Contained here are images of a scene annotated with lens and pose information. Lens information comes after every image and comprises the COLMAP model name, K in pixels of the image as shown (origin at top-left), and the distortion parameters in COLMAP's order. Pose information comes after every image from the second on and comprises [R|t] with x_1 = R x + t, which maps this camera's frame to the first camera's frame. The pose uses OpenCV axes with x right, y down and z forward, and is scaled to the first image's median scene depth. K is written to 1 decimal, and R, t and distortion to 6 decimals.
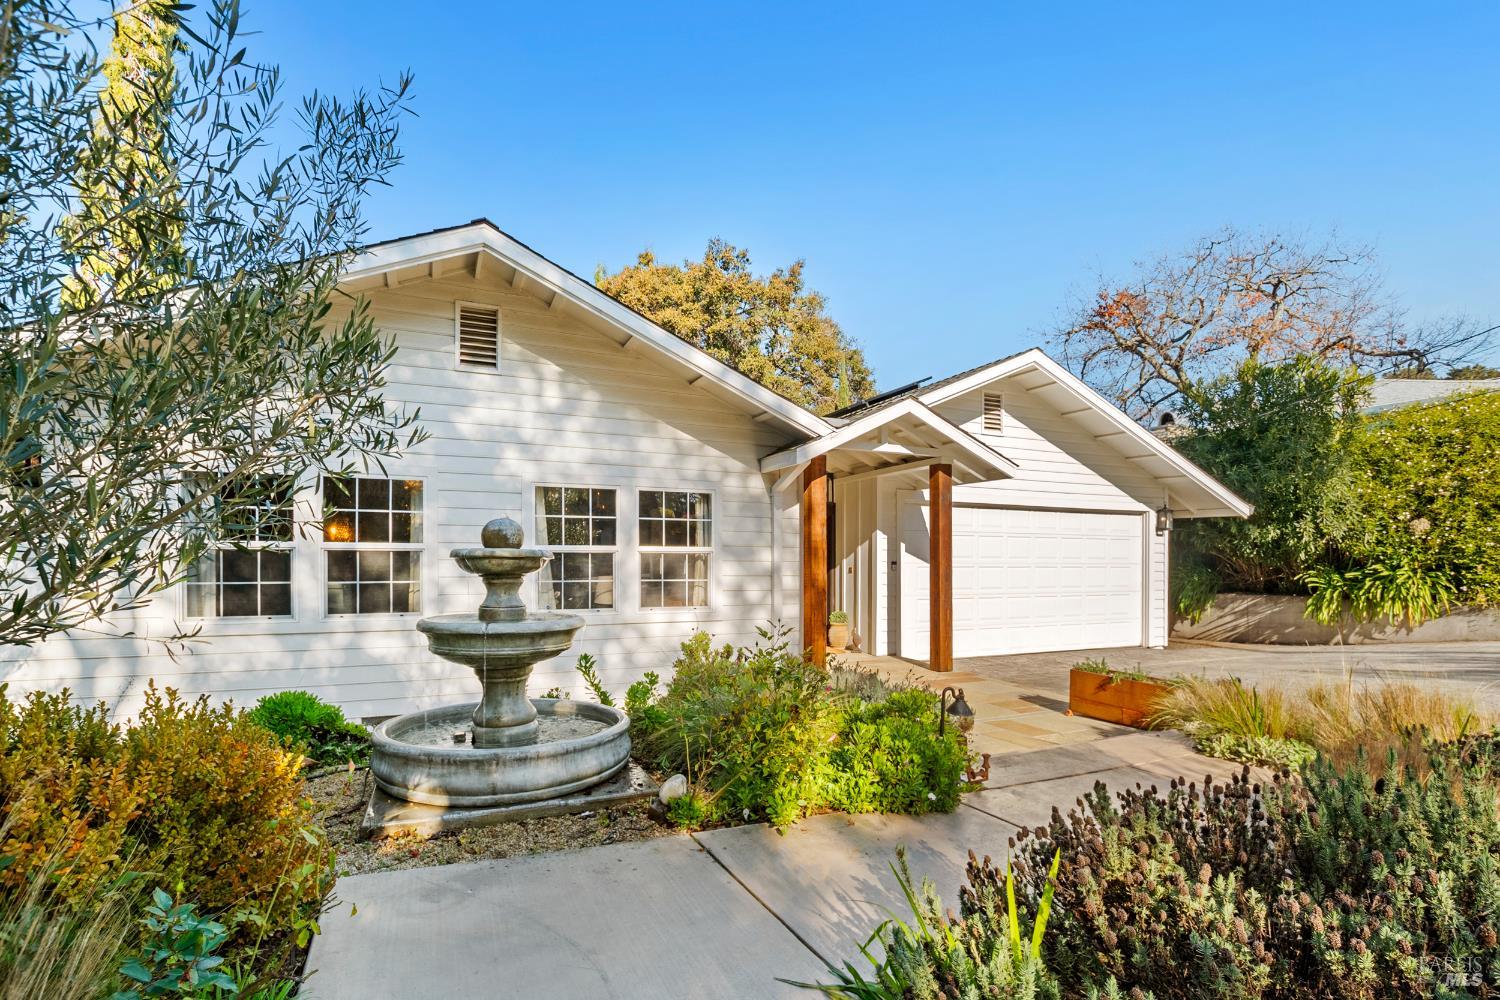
lens RADIAL K [[702.3, 0, 744.2], [0, 702.3, 563.0], [0, 0, 1]] dist [-0.031097, 0.000574]
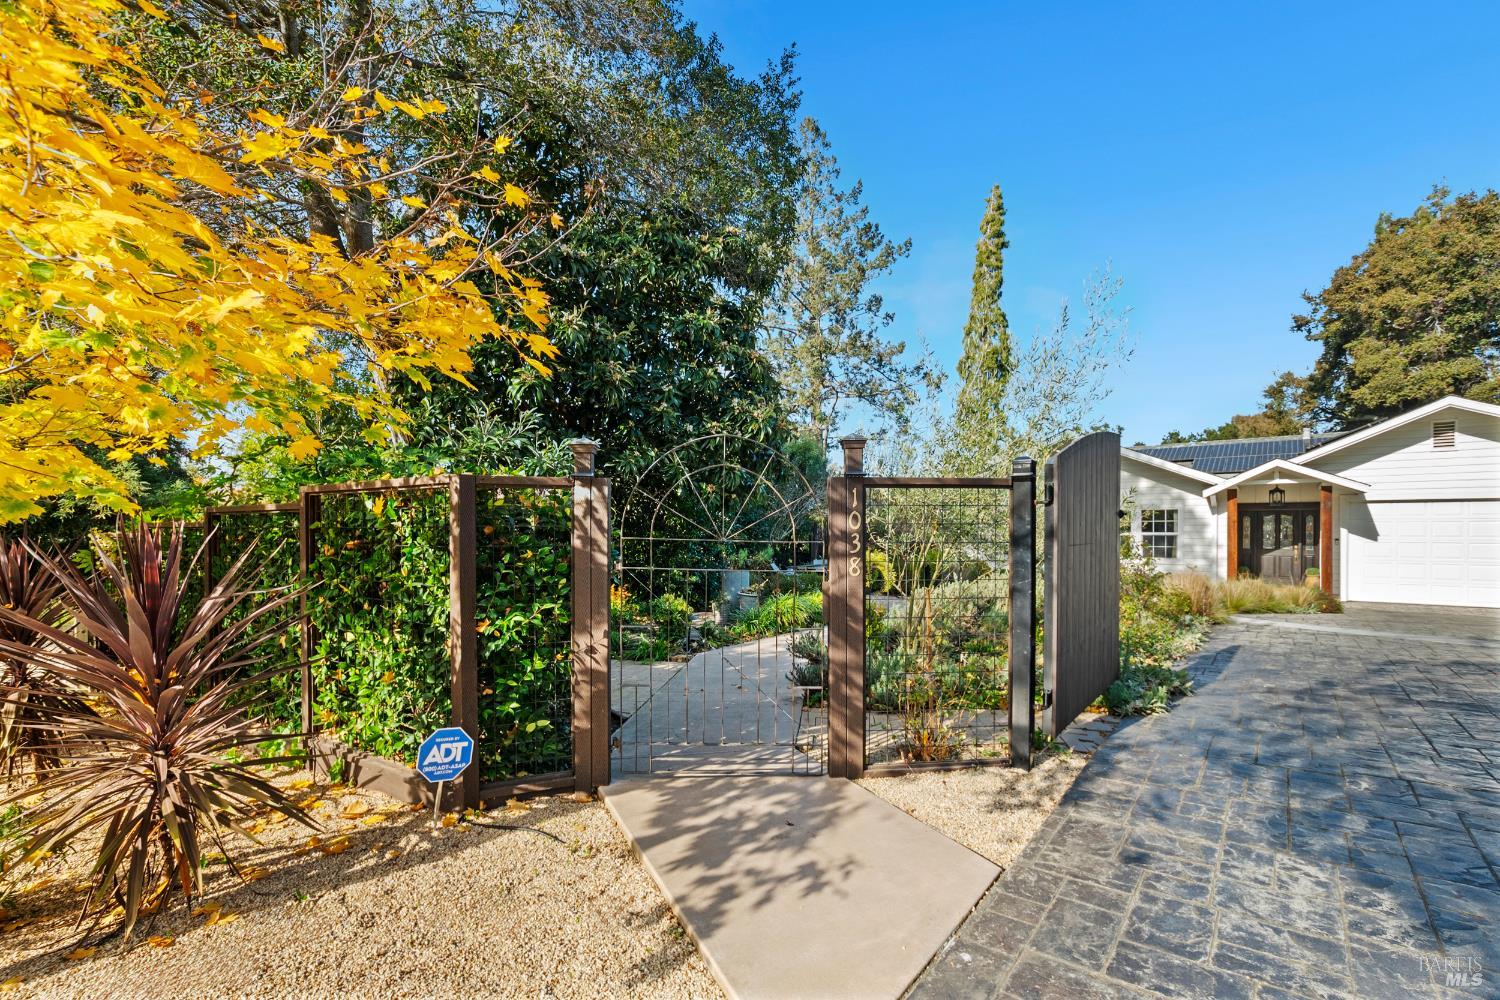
lens RADIAL K [[666.0, 0, 747.3], [0, 666.0, 539.4], [0, 0, 1]] dist [-0.037427, 0.008553]
pose [[0.446623, 0.008062, -0.894686, 0.919635], [0.014347, 0.999766, 0.016171, -0.043323], [0.894607, -0.020059, 0.446403, -0.884292]]
